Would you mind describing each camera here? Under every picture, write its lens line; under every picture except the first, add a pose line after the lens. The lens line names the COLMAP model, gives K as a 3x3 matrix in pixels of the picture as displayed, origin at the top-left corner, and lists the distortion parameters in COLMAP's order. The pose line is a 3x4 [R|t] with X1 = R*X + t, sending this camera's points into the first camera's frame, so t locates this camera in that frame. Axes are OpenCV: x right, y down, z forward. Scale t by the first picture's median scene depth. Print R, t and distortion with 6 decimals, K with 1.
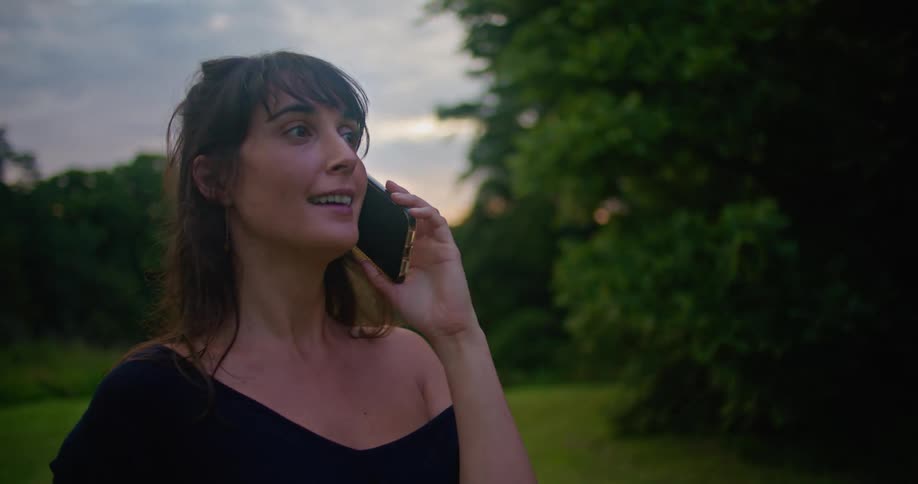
lens RADIAL K [[895.3, 0, 477.3], [0, 895.3, 234.1], [0, 0, 1]] dist [-0.078807, 0.000000]
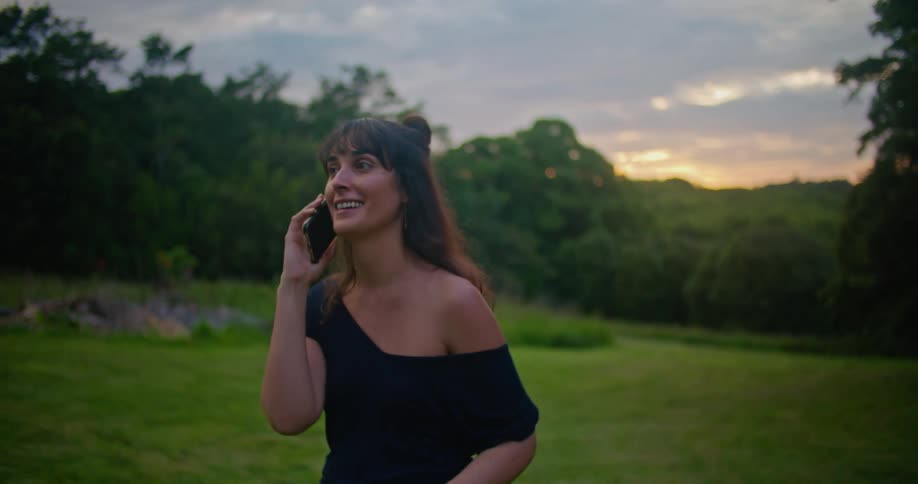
lens RADIAL K [[895.3, 0, 462.2], [0, 895.3, 240.7], [0, 0, 1]] dist [-0.078807, 0.000000]
pose [[0.902445, 0.008544, -0.430721, 0.003434], [0.014837, 0.998594, 0.050896, -0.024733], [0.430550, -0.052321, 0.901049, -0.174358]]
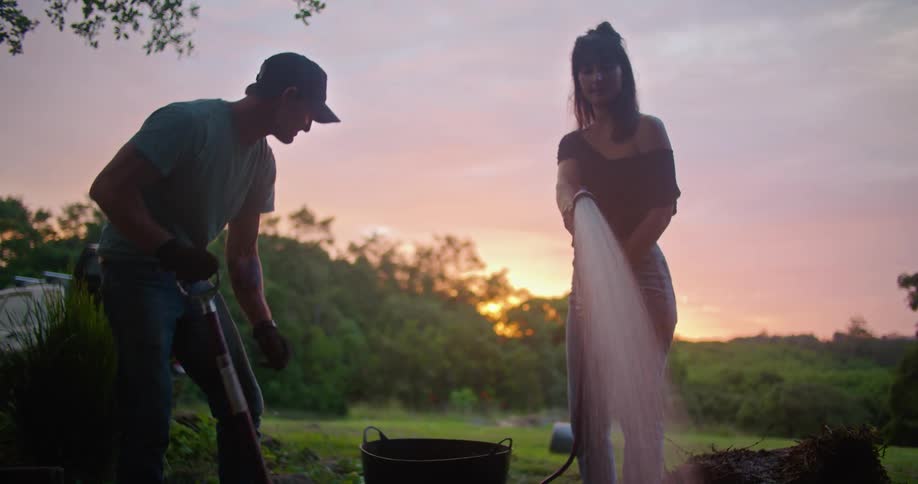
lens RADIAL K [[895.3, 0, 444.8], [0, 895.3, 239.1], [0, 0, 1]] dist [-0.078807, 0.000000]
pose [[0.914241, -0.028277, -0.404183, -0.676462], [-0.018471, 0.993616, -0.111295, -0.133918], [0.404749, 0.109216, 0.907882, -2.672159]]
